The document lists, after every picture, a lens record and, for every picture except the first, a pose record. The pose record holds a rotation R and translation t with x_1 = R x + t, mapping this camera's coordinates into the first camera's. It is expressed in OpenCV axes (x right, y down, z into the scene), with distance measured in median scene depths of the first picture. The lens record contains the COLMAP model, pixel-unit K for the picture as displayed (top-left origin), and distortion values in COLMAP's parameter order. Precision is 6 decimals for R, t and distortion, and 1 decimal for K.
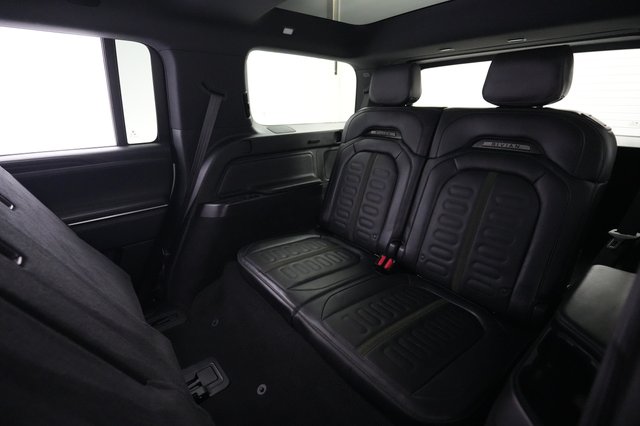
lens RADIAL K [[319.4, 0, 320.0], [0, 319.4, 213.0], [0, 0, 1]] dist [-0.016809, -0.000496]
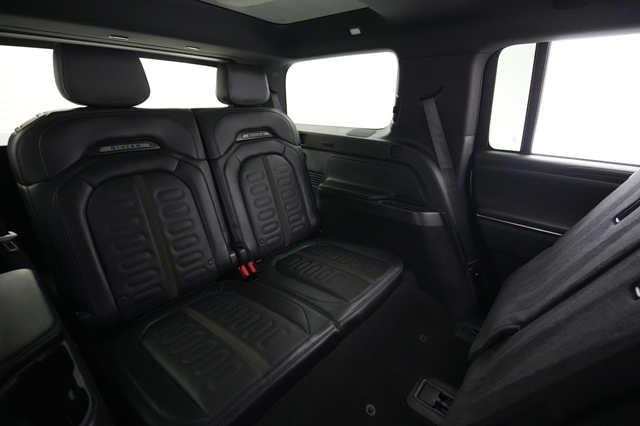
lens RADIAL K [[312.4, 0, 320.0], [0, 312.4, 213.0], [0, 0, 1]] dist [0.001097, 0.000248]
pose [[-0.219127, -0.327558, 0.919070, -0.713931], [0.321091, 0.865285, 0.384945, -0.311695], [-0.921349, 0.379457, -0.084431, 0.883950]]
